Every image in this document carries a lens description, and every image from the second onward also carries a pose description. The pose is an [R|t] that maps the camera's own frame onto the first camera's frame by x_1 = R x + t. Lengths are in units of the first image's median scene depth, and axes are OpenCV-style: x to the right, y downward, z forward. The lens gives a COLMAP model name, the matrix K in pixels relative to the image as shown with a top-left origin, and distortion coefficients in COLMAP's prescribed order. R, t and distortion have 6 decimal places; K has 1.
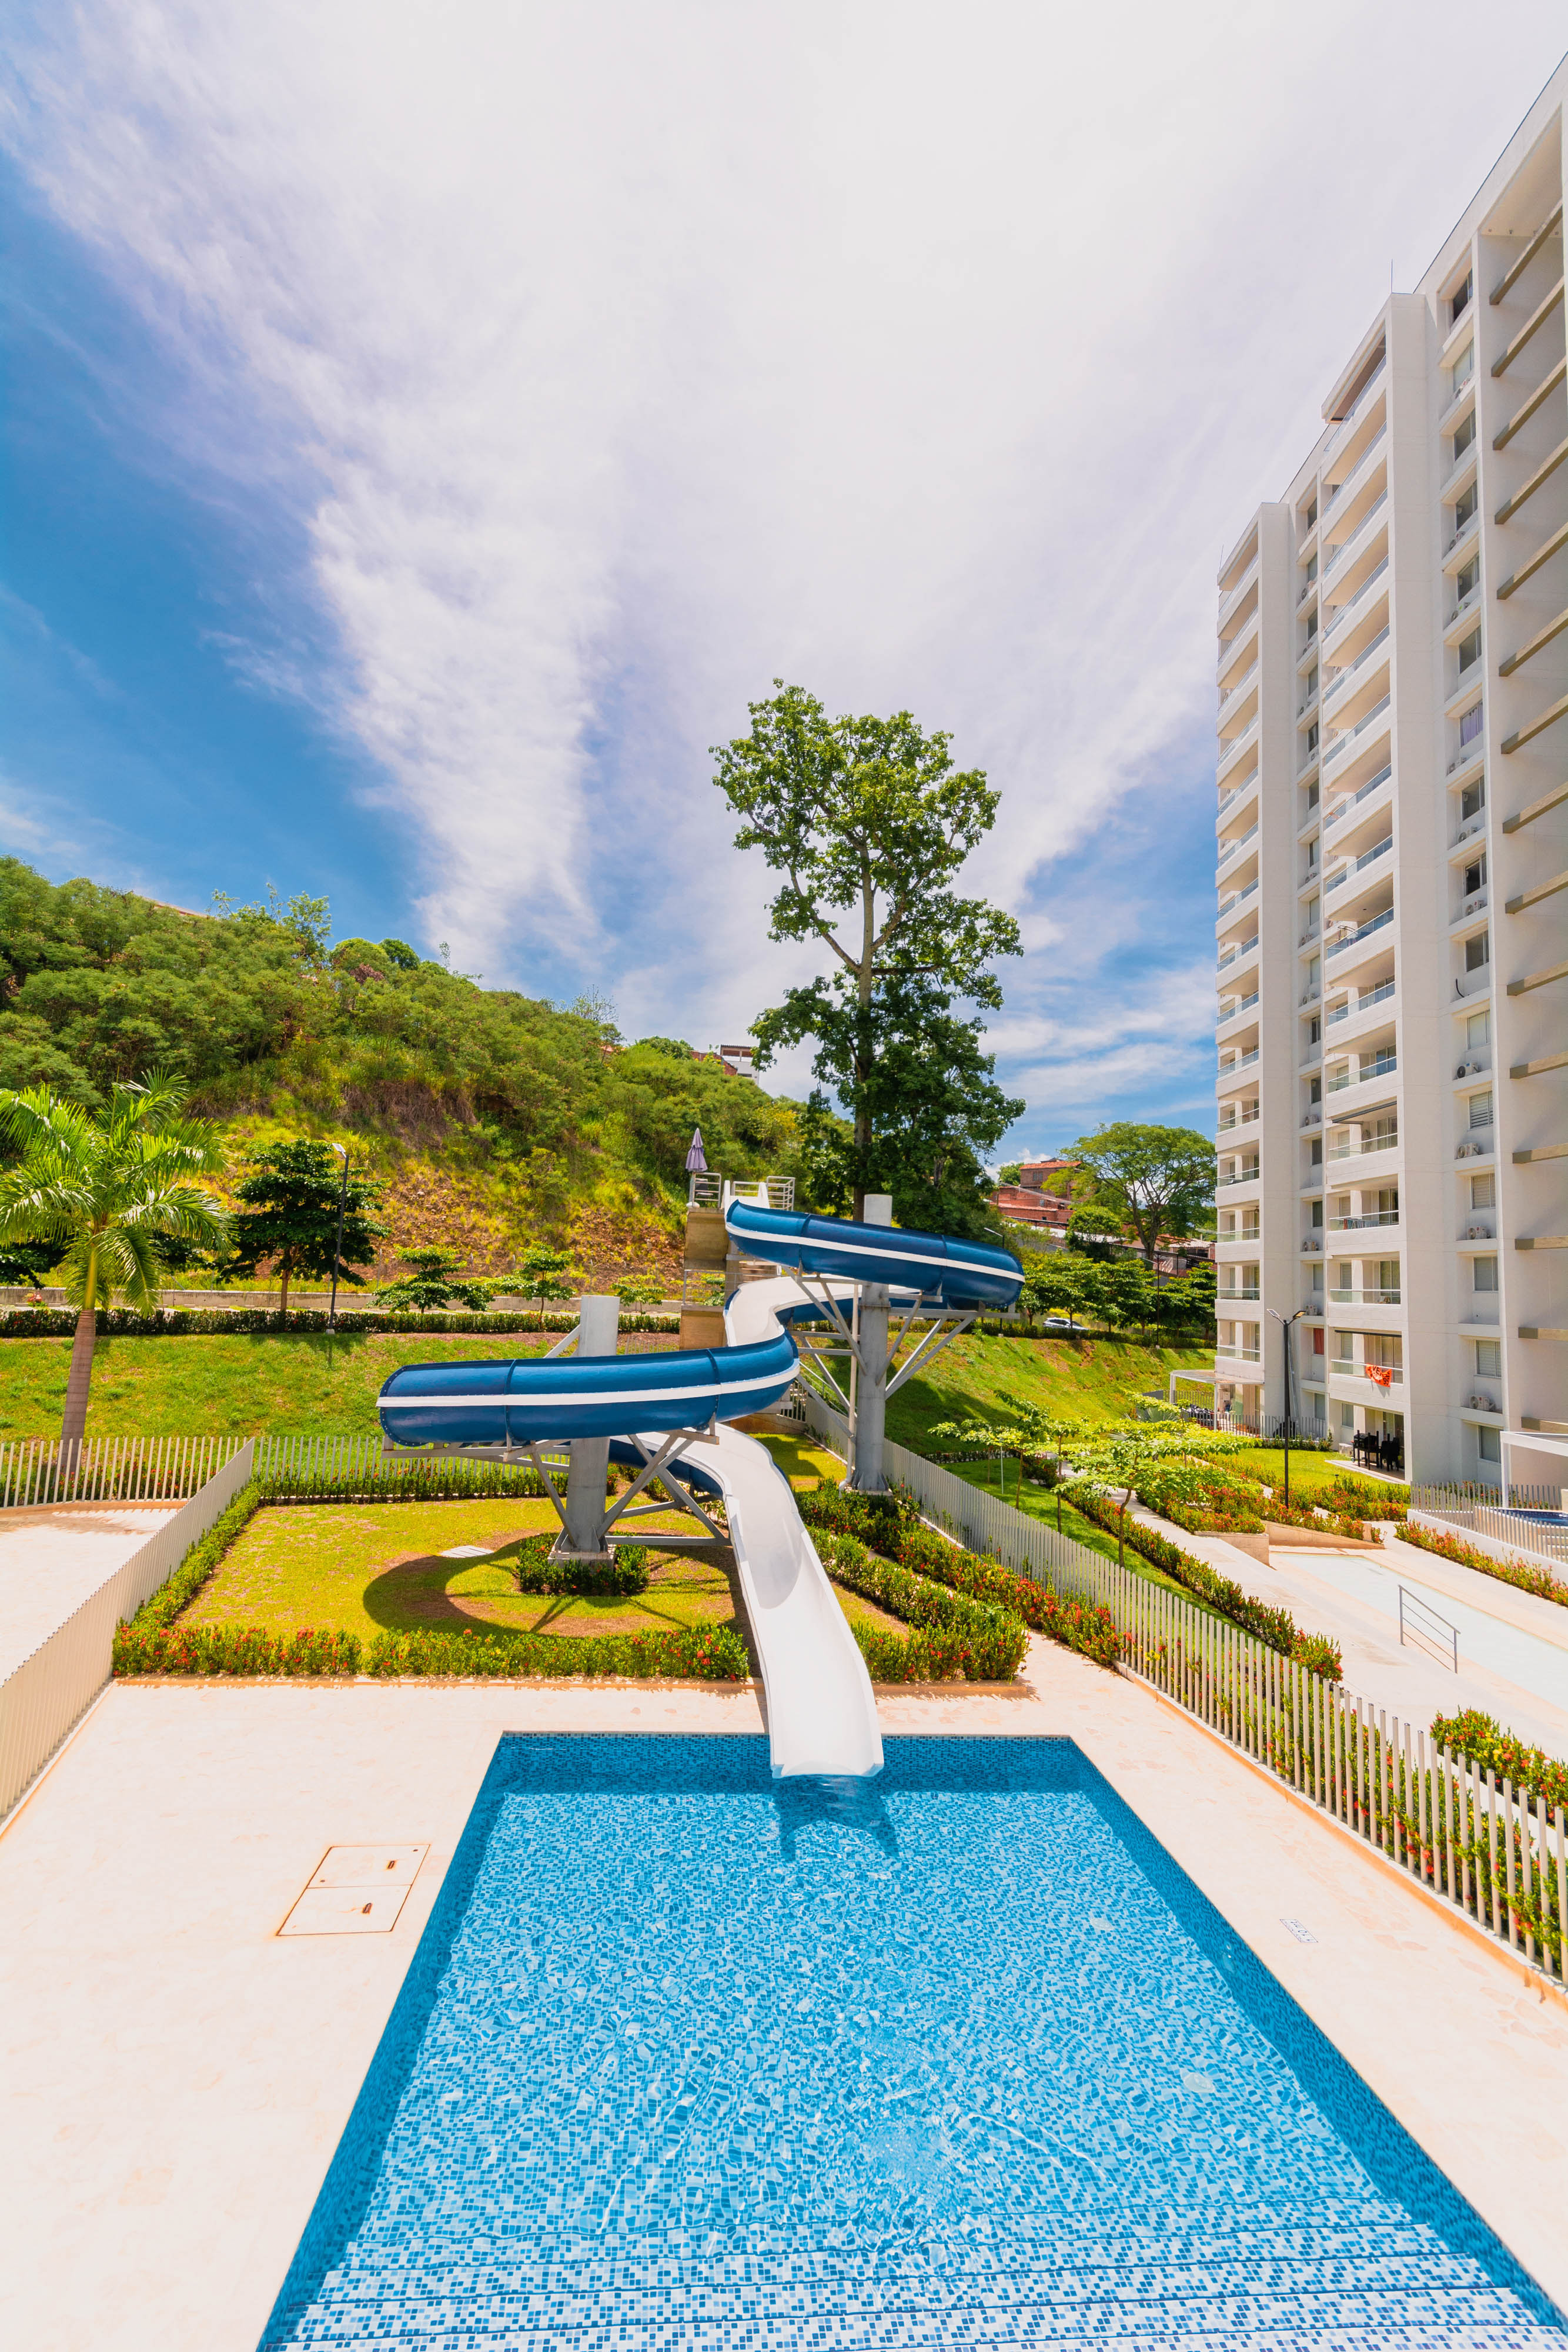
lens RADIAL K [[1040.7, 0, 784.4], [0, 1040.7, 1172.6], [0, 0, 1]] dist [0.005356, 0.000372]
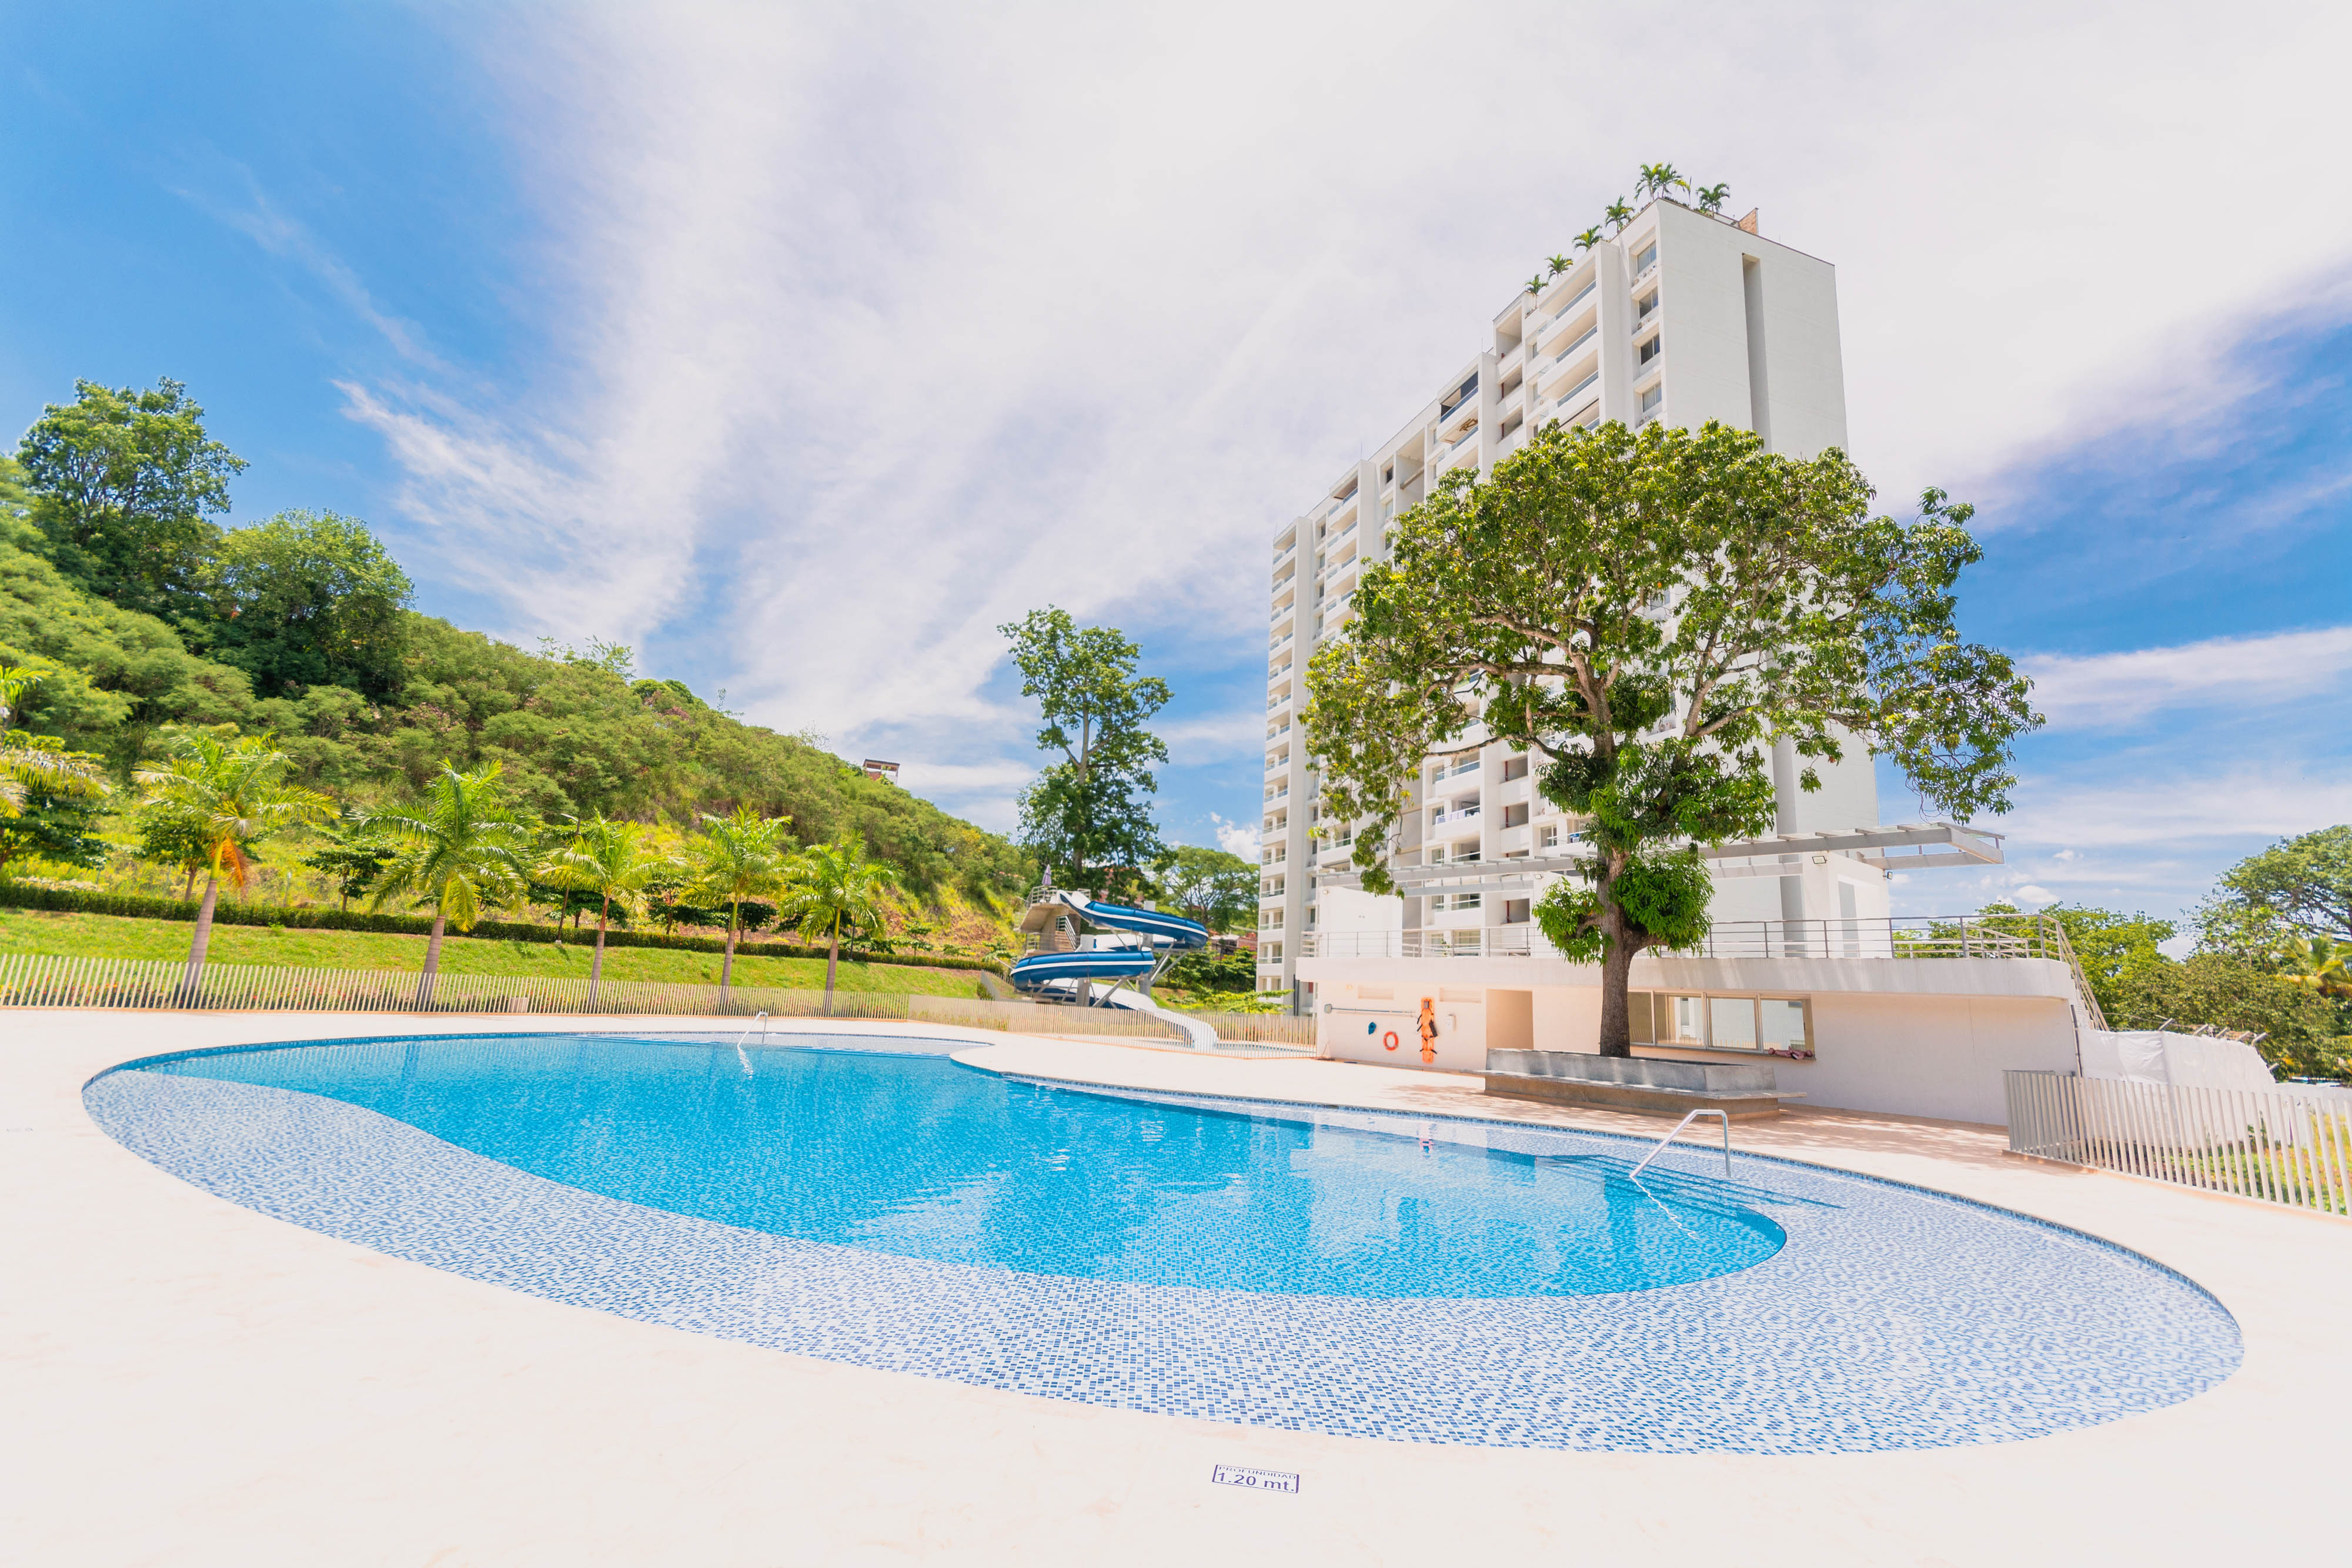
lens RADIAL K [[1057.6, 0, 1144.0], [0, 1057.6, 804.2], [0, 0, 1]] dist [0.001084, 0.000225]
pose [[0.950238, 0.063735, 0.304937, -0.324676], [-0.046200, 0.996855, -0.064384, -0.020683], [-0.308081, 0.047092, 0.950194, -0.635445]]
